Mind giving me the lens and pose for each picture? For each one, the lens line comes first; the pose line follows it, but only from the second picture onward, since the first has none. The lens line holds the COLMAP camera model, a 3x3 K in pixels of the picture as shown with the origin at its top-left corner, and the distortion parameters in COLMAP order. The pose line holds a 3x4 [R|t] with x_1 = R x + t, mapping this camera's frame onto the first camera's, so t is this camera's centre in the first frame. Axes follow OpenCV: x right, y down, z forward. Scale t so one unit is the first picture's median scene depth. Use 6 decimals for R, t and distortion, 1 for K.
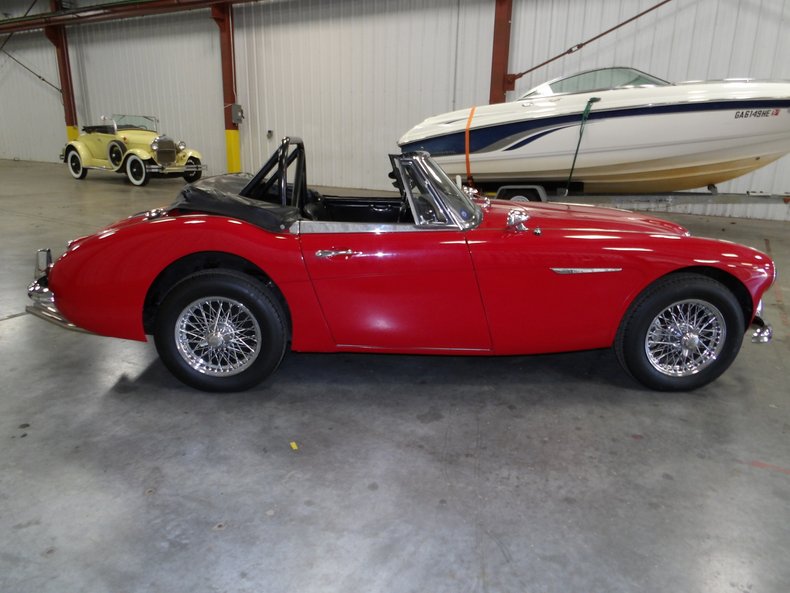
lens RADIAL K [[553.1, 0, 399.4], [0, 553.1, 289.1], [0, 0, 1]] dist [-0.000190, 0.003235]
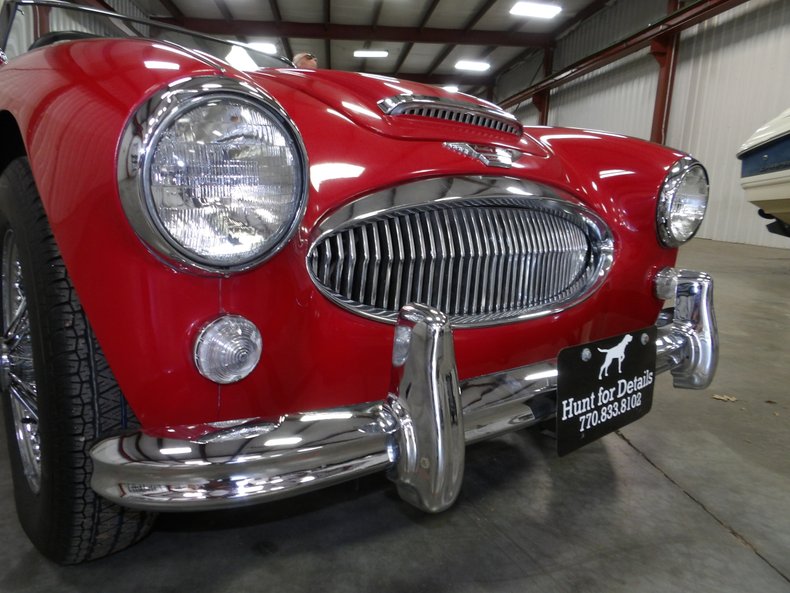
lens RADIAL K [[546.2, 0, 383.0], [0, 546.2, 300.9], [0, 0, 1]] dist [-0.021931, 0.006947]
pose [[0.569286, 0.161766, -0.806068, 0.188202], [-0.254817, 0.966887, 0.014076, 0.000940], [0.781653, 0.197386, 0.591656, 0.209152]]
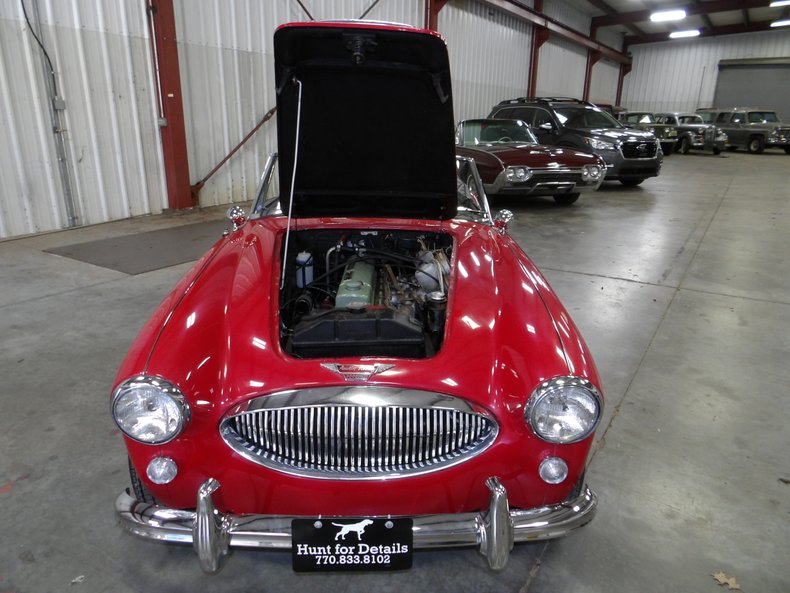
lens RADIAL K [[551.9, 0, 395.2], [0, 551.9, 294.4], [0, 0, 1]] dist [-0.001068, 0.004520]
pose [[-0.066682, 0.280511, -0.957532, 0.242915], [-0.278445, 0.916310, 0.287826, -0.074531], [0.958134, 0.285813, 0.017006, 0.263203]]
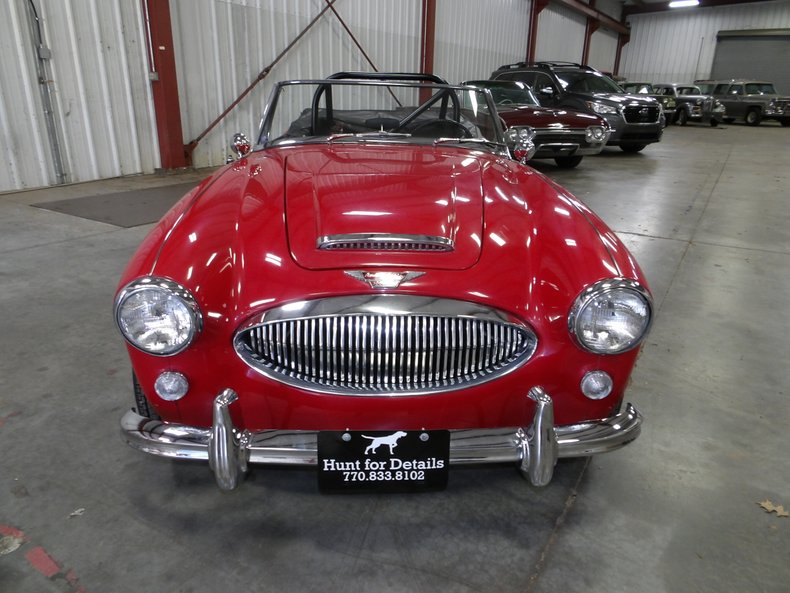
lens RADIAL K [[553.1, 0, 399.4], [0, 553.1, 289.1], [0, 0, 1]] dist [-0.000190, 0.003235]
pose [[-0.046931, 0.308554, -0.950048, 0.238291], [-0.285052, 0.907411, 0.308788, -0.055117], [0.957362, 0.285305, 0.045369, 0.260485]]
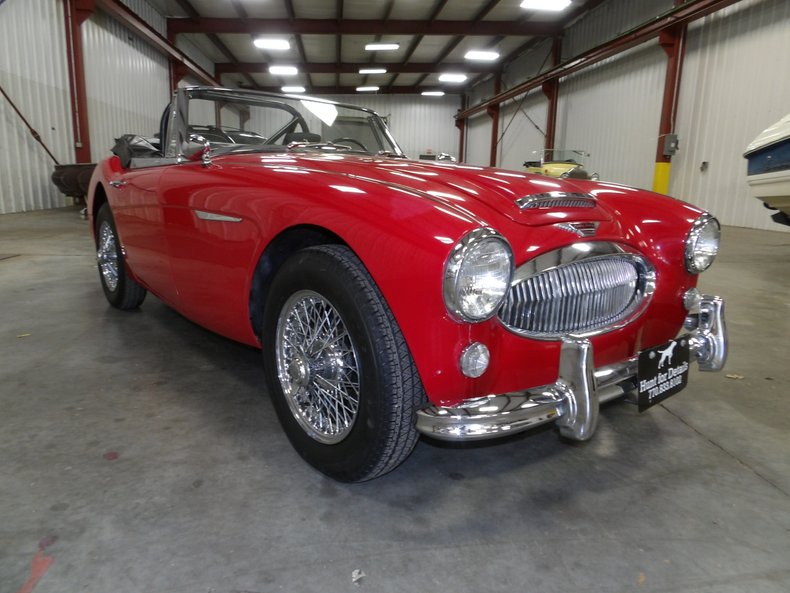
lens RADIAL K [[551.9, 0, 395.2], [0, 551.9, 294.4], [0, 0, 1]] dist [-0.001068, 0.004520]
pose [[0.581845, 0.155513, -0.798293, 0.207847], [-0.226830, 0.973630, 0.024342, -0.000911], [0.781028, 0.166913, 0.601777, 0.158630]]
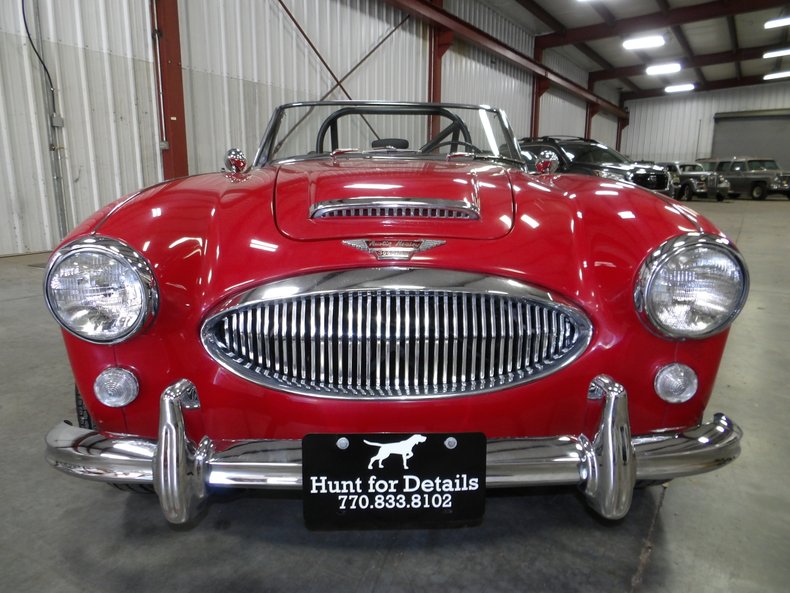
lens RADIAL K [[551.9, 0, 395.2], [0, 551.9, 294.4], [0, 0, 1]] dist [-0.001068, 0.004520]
pose [[-0.067375, 0.169447, -0.983234, 0.219246], [-0.269240, 0.945825, 0.181450, -0.030867], [0.960713, 0.276951, -0.018103, 0.265916]]
